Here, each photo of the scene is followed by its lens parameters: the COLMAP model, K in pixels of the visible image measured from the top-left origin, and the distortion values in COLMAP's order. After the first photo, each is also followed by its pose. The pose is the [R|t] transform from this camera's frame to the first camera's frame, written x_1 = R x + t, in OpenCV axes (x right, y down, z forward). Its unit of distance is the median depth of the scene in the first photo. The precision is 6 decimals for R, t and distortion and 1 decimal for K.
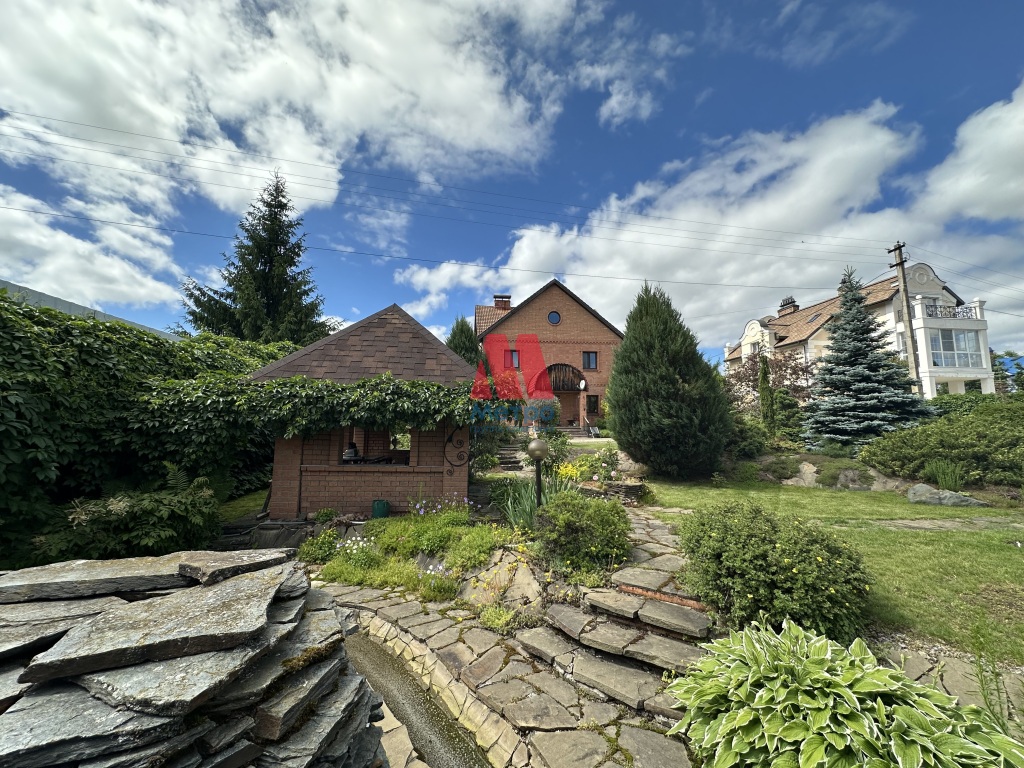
lens RADIAL K [[412.3, 0, 512.5], [0, 412.3, 384.1], [0, 0, 1]] dist [-0.004131, 0.000282]
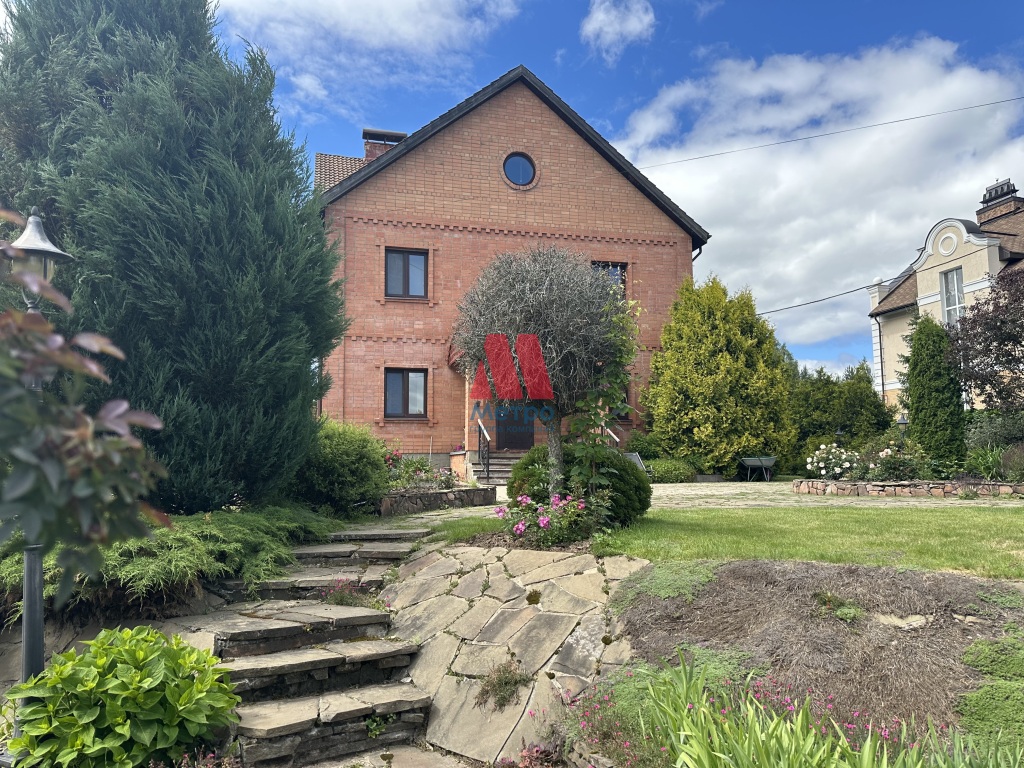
lens RADIAL K [[718.7, 0, 510.1], [0, 718.7, 385.2], [0, 0, 1]] dist [0.040105, -0.010679]
pose [[0.990825, 0.009630, 0.134810, 0.012676], [-0.008962, 0.999944, -0.005561, 0.123308], [-0.134856, 0.004302, 0.990856, 0.972891]]
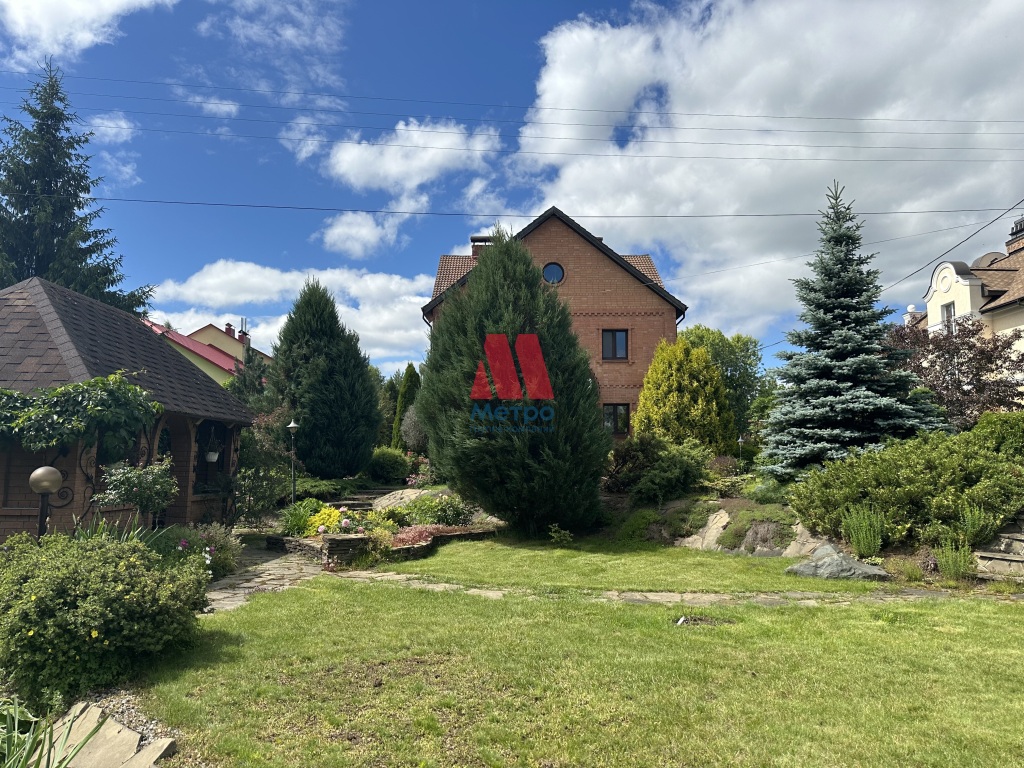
lens RADIAL K [[718.7, 0, 514.5], [0, 718.7, 386.9], [0, 0, 1]] dist [0.040105, -0.010679]
pose [[0.993041, -0.012481, -0.117104, 0.470145], [0.012754, 0.999917, 0.001582, 0.000634], [0.117074, -0.003065, 0.993118, -0.089432]]
